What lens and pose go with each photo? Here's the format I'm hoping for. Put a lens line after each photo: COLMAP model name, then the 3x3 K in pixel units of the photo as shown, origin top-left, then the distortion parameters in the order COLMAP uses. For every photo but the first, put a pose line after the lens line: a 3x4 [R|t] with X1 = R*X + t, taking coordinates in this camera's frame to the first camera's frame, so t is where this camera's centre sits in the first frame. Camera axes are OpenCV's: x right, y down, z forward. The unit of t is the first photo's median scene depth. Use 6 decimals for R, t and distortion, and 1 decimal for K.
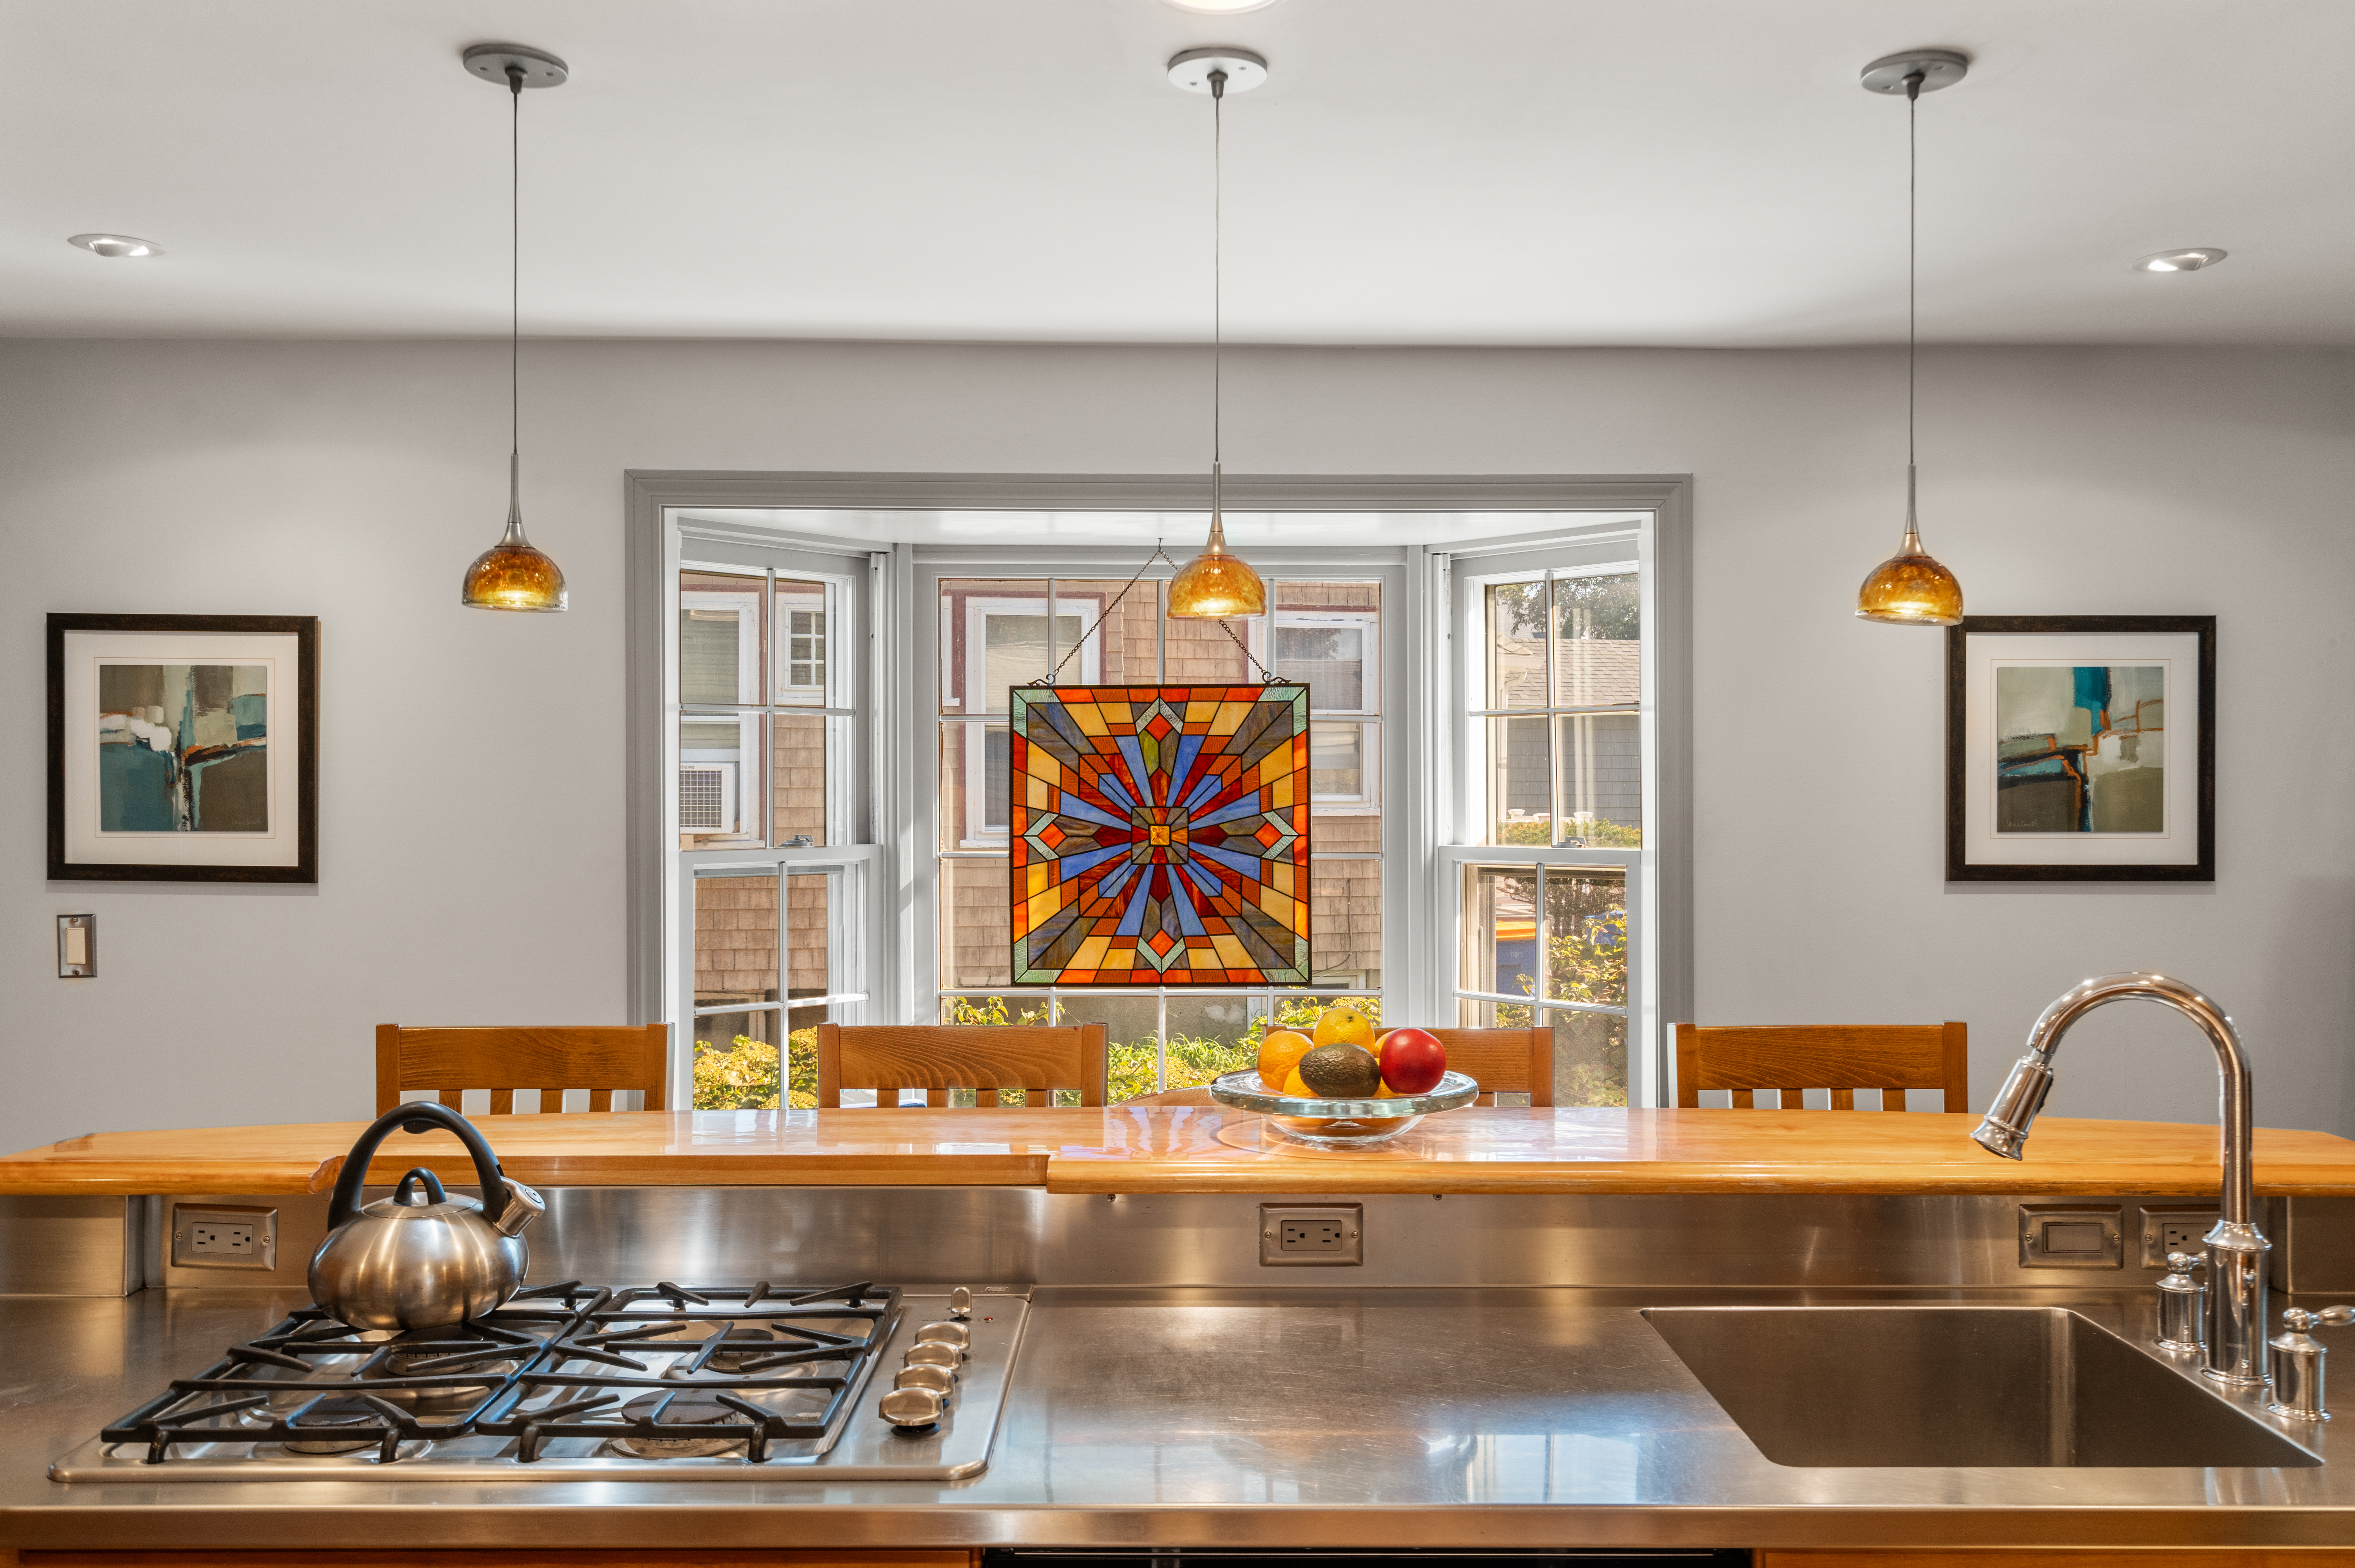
lens RADIAL K [[1897.2, 0, 1182.0], [0, 1897.2, 775.4], [0, 0, 1]] dist [-0.009476, 0.002229]
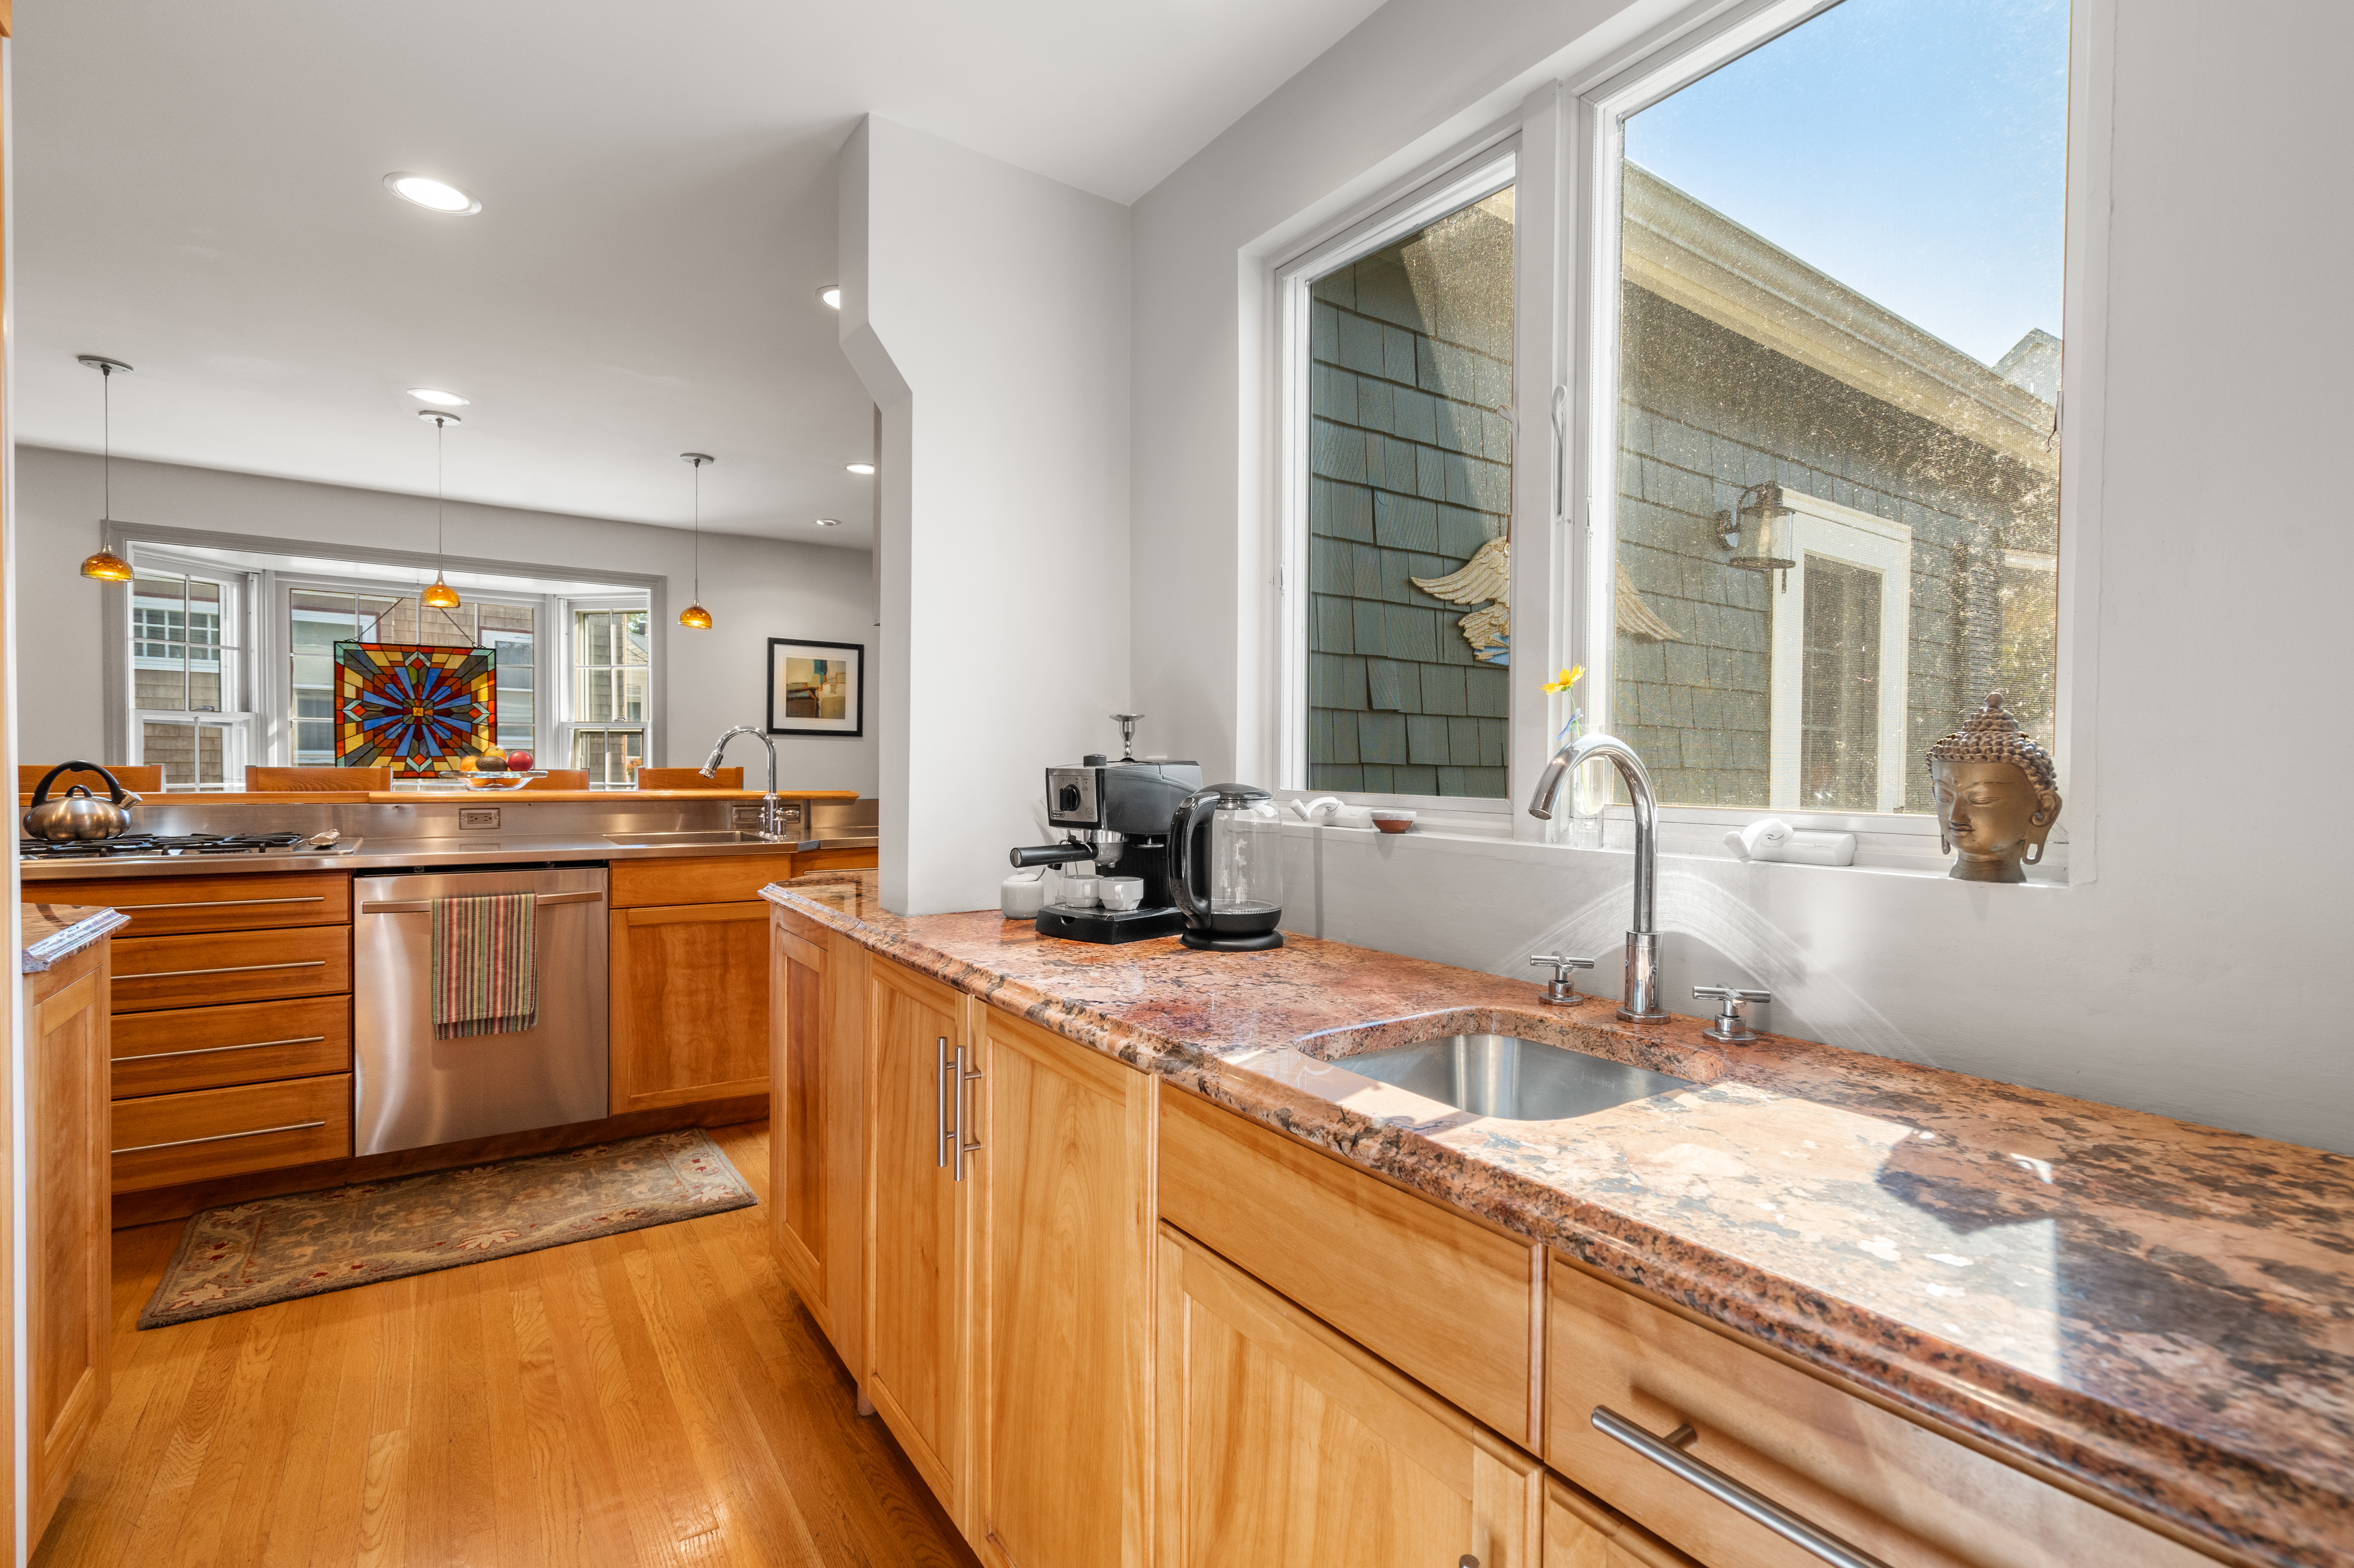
lens RADIAL K [[1077.8, 0, 1177.1], [0, 1077.8, 787.1], [0, 0, 1]] dist [-0.002117, 0.001127]
pose [[0.825682, -0.003606, 0.564125, 0.010602], [-0.012353, 0.999624, 0.024470, 0.079288], [-0.564001, -0.027173, 0.825327, -0.577886]]
